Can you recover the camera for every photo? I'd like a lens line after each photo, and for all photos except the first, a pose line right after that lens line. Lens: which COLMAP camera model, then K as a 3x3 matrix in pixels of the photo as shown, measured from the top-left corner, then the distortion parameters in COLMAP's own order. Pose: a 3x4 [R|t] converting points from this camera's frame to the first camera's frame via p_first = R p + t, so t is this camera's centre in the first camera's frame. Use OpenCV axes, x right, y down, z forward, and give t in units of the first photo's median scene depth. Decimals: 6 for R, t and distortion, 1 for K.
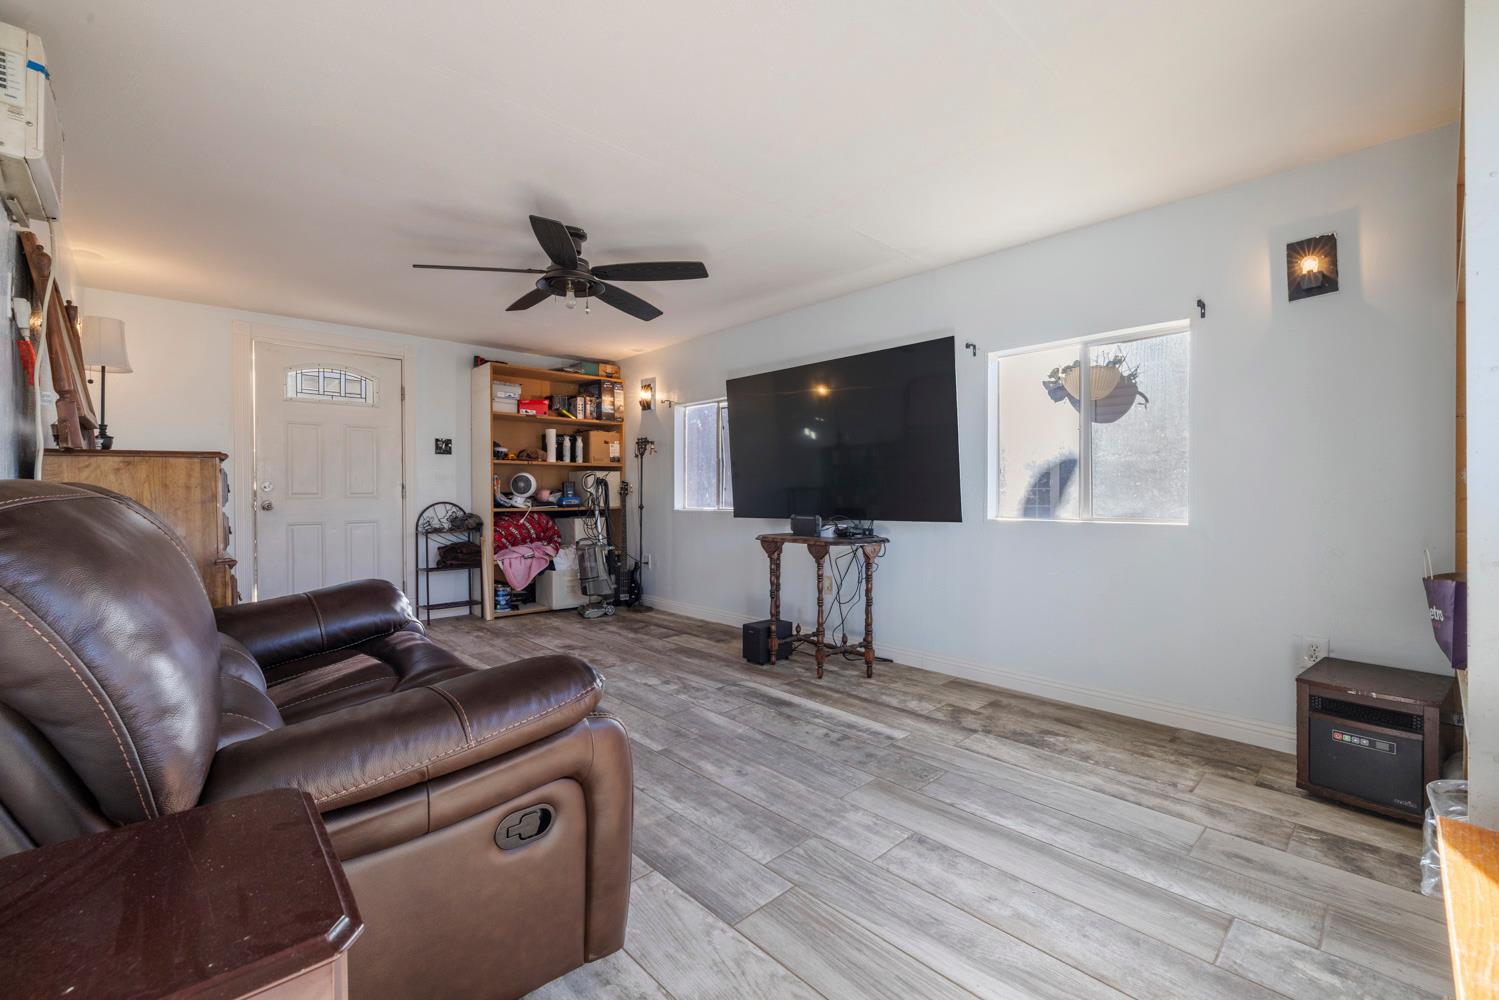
lens RADIAL K [[619.3, 0, 746.9], [0, 619.3, 491.4], [0, 0, 1]] dist [-0.003353, -0.000163]
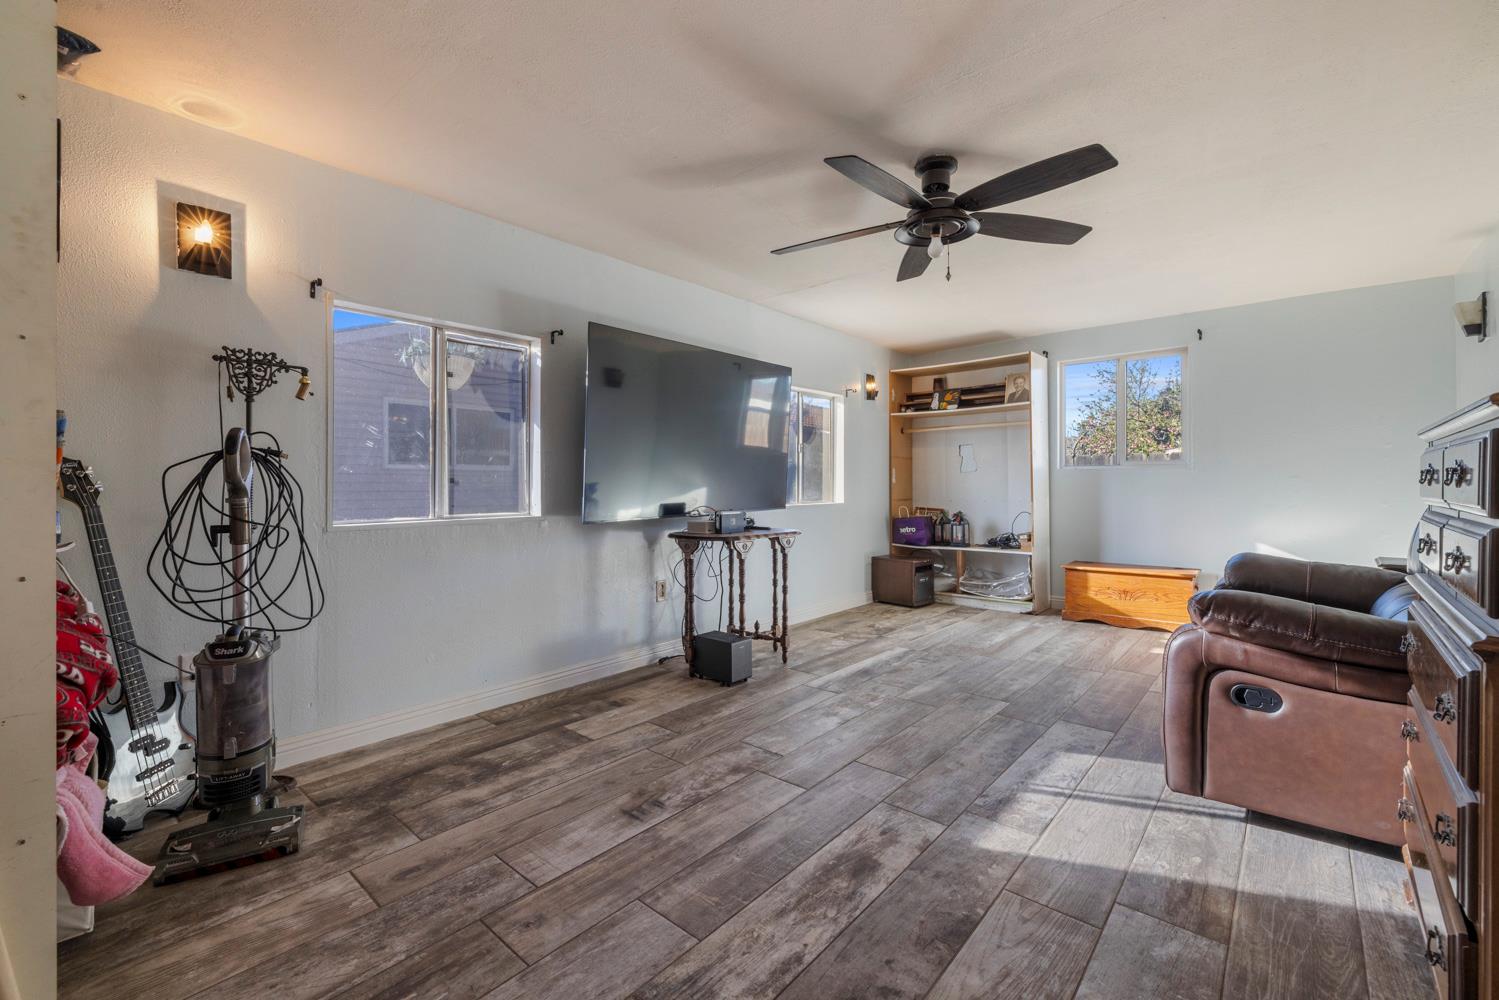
lens RADIAL K [[619.3, 0, 747.0], [0, 619.3, 494.7], [0, 0, 1]] dist [-0.003353, -0.000163]
pose [[-0.074920, -0.010395, 0.997135, -0.966336], [0.007425, 0.999912, 0.010982, 0.004443], [-0.997162, 0.008226, -0.074836, 1.195623]]
